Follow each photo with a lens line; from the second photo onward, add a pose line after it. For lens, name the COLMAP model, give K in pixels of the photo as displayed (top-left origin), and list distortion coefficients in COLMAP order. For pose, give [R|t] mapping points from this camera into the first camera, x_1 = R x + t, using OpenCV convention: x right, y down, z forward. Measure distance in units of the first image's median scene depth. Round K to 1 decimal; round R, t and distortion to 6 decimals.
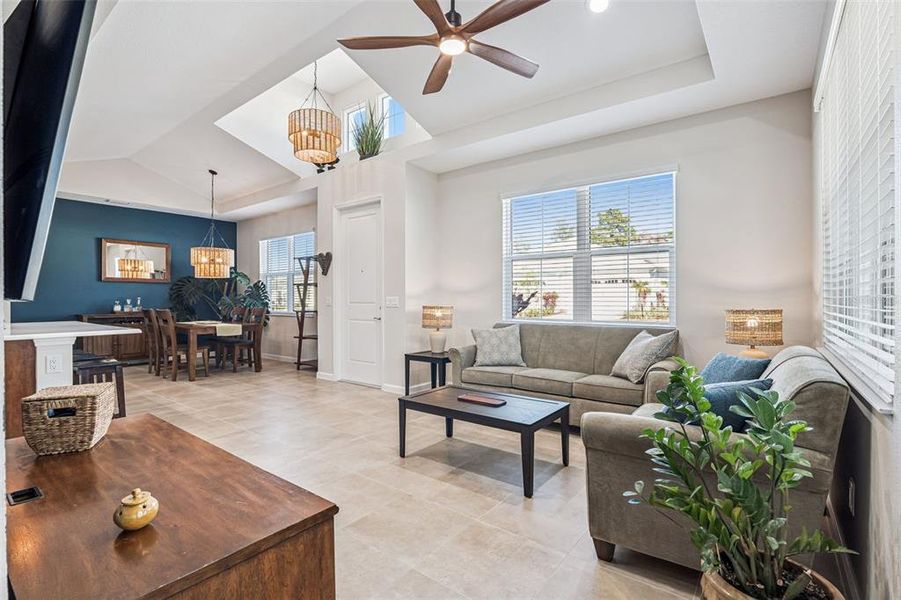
lens RADIAL K [[419.5, 0, 453.8], [0, 419.5, 299.5], [0, 0, 1]] dist [-0.017075, 0.000640]
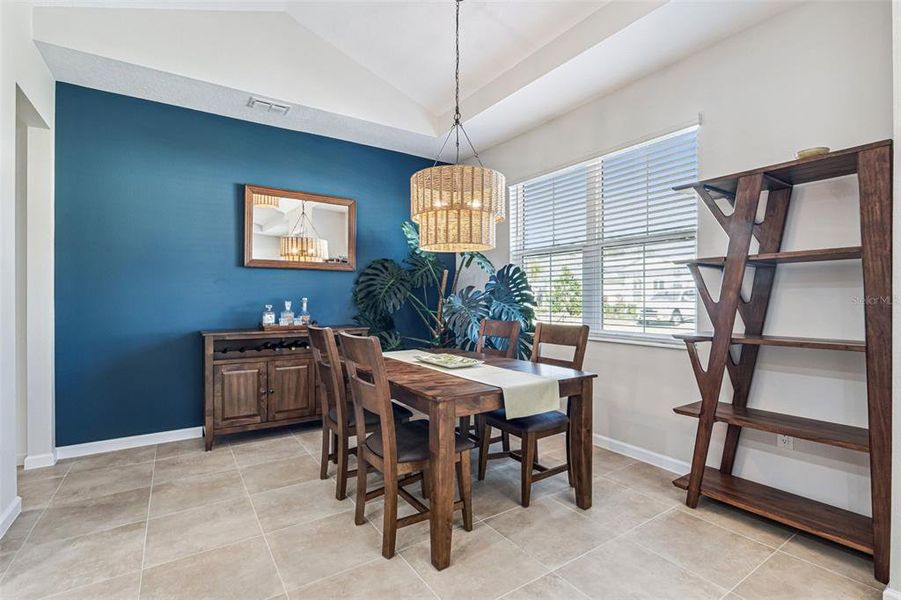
lens RADIAL K [[419.5, 0, 453.8], [0, 419.5, 299.5], [0, 0, 1]] dist [-0.017075, 0.000640]
pose [[0.946891, 0.000587, -0.321555, -0.426267], [-0.001701, 0.999993, -0.003183, -0.001578], [0.321551, 0.003561, 0.946886, 0.581979]]
